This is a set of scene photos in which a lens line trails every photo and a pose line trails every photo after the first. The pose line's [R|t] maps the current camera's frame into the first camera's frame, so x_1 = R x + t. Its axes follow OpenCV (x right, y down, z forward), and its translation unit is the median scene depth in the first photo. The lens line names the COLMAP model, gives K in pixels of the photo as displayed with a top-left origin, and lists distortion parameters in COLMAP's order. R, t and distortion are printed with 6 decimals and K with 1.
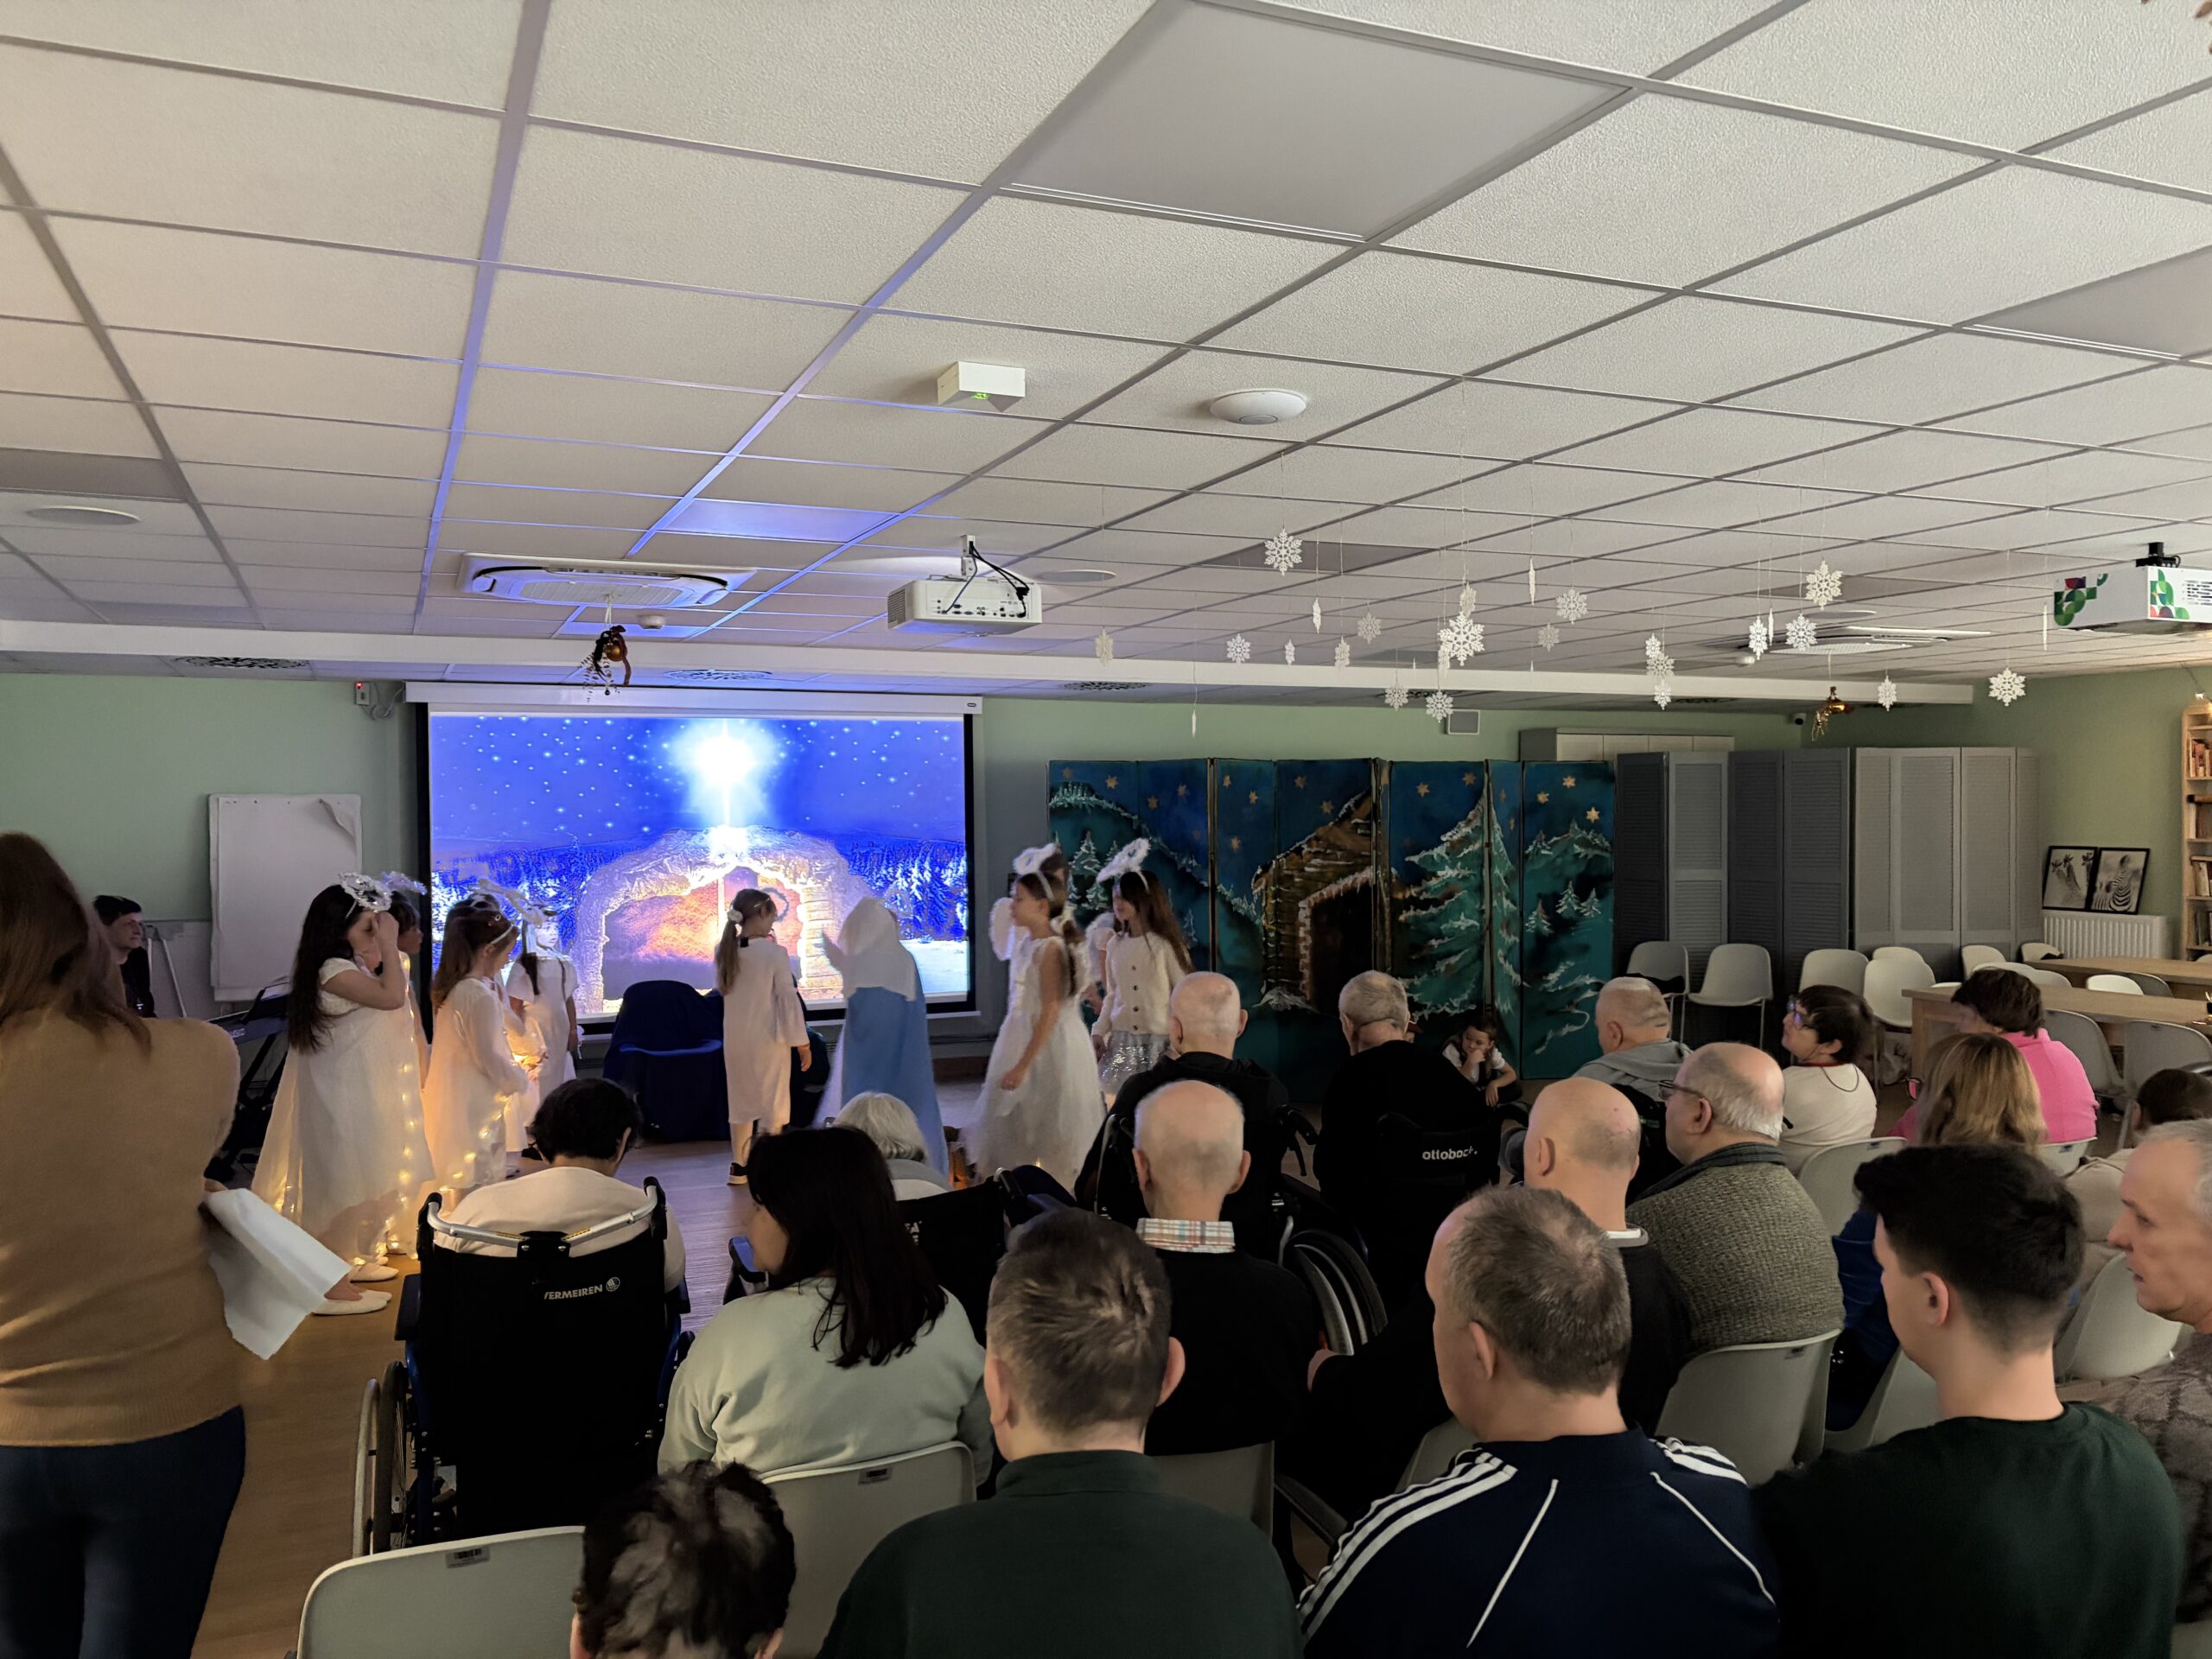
lens RADIAL K [[1656.5, 0, 1101.7], [0, 1656.5, 848.9], [0, 0, 1]] dist [0.072886, -0.102656]
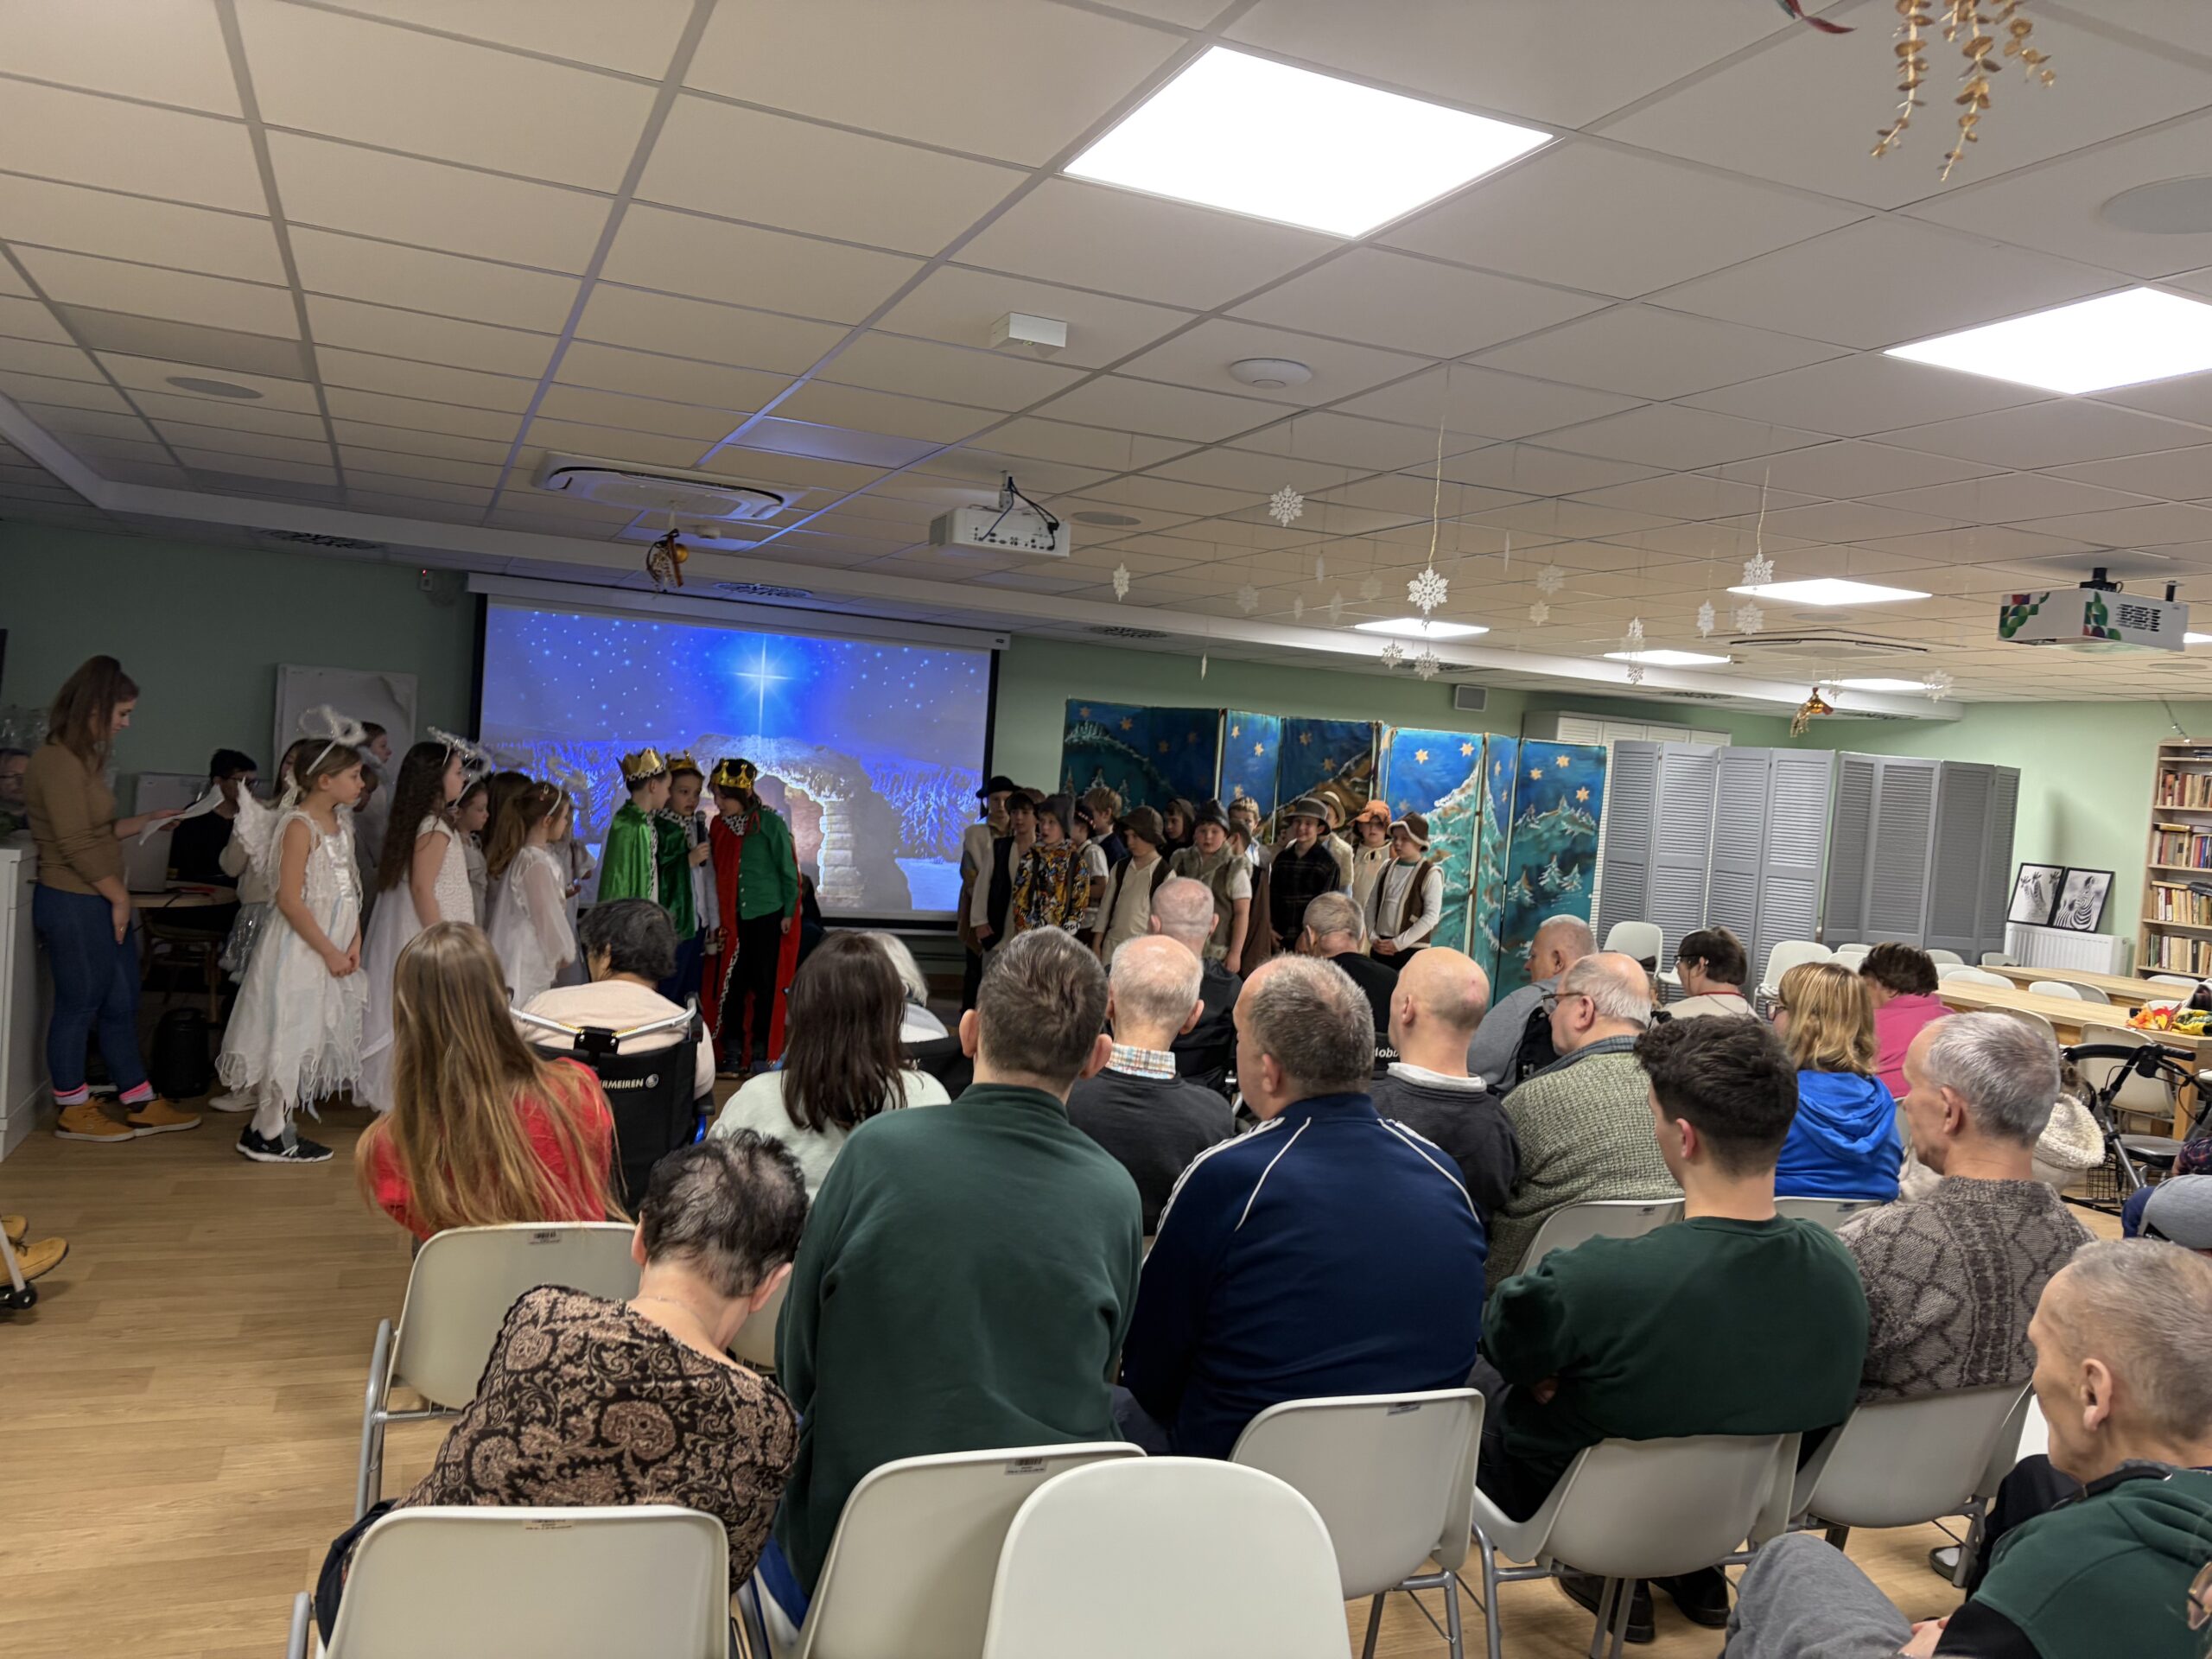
lens RADIAL K [[1656.5, 0, 1101.7], [0, 1656.5, 848.9], [0, 0, 1]] dist [0.072886, -0.102656]
pose [[0.996508, 0.083114, -0.008048, 0.006468], [-0.082905, 0.996279, 0.023545, 0.017556], [0.009974, -0.022795, 0.999690, -0.062796]]
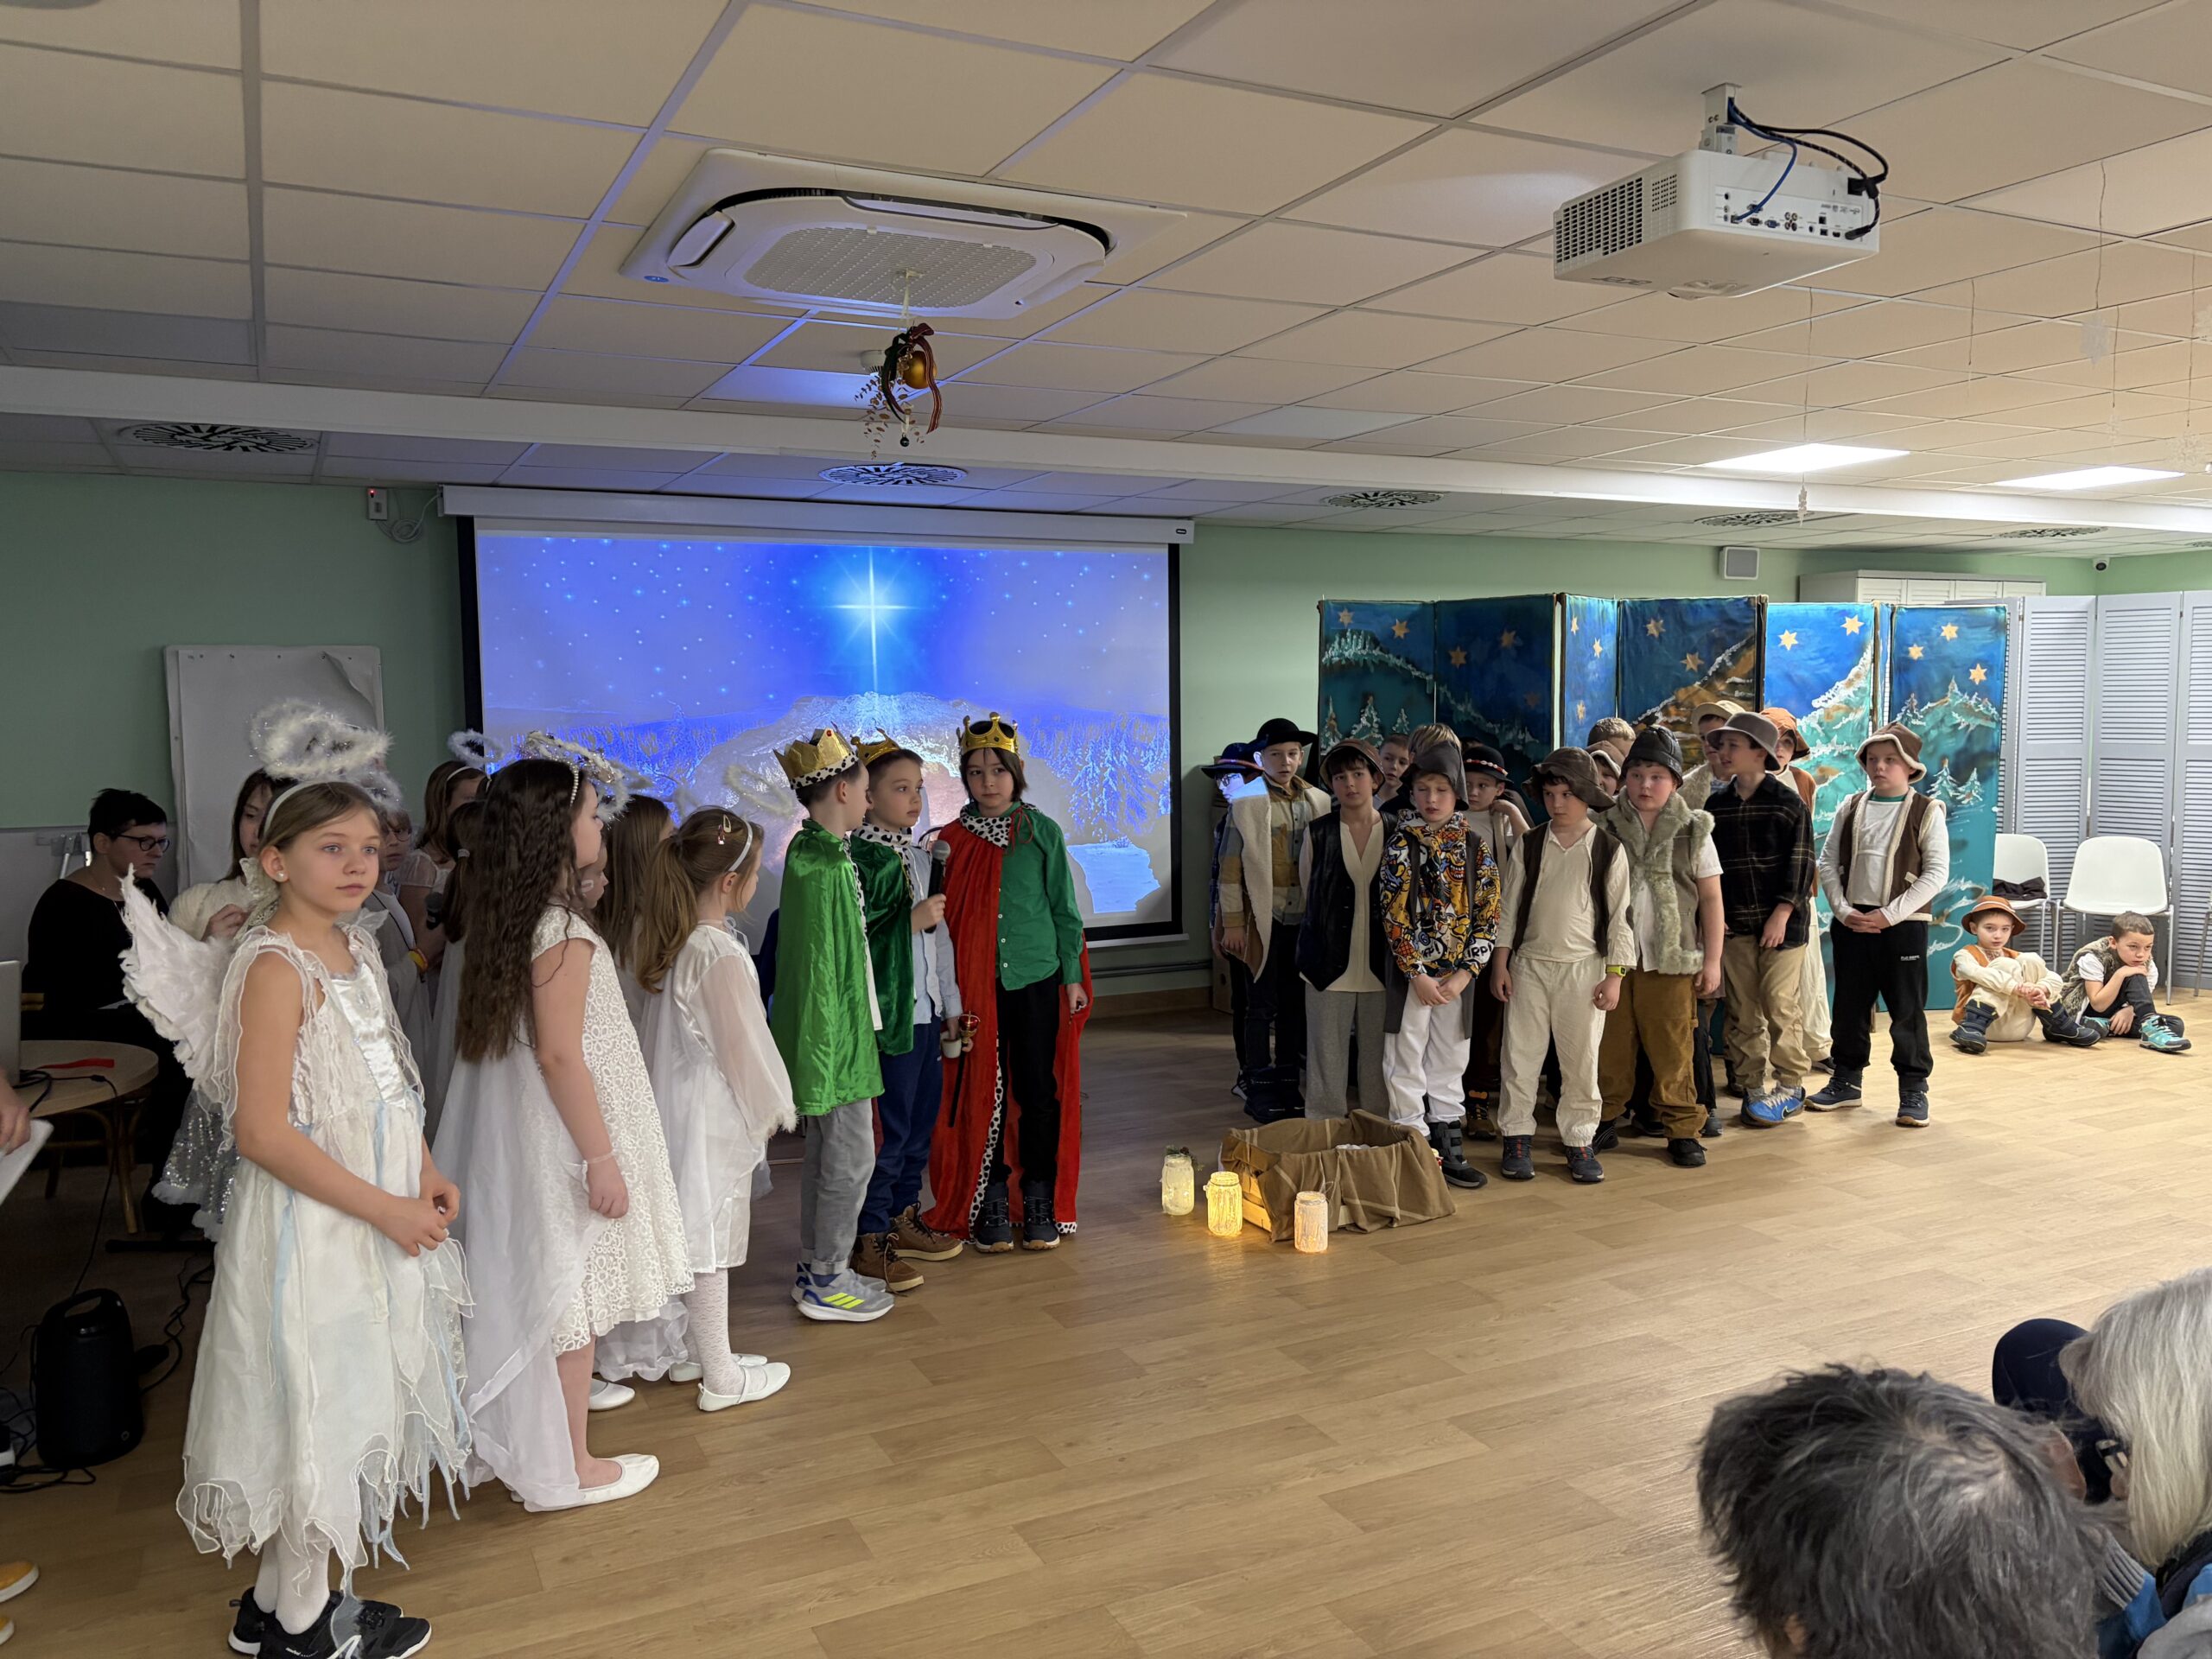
lens RADIAL K [[1673.4, 0, 1117.8], [0, 1673.4, 839.5], [0, 0, 1]] dist [0.017608, 0.007638]
pose [[0.998414, -0.009380, 0.055518, -0.188495], [0.006010, 0.998147, 0.060557, 0.008392], [-0.055983, -0.060128, 0.996620, 0.294170]]
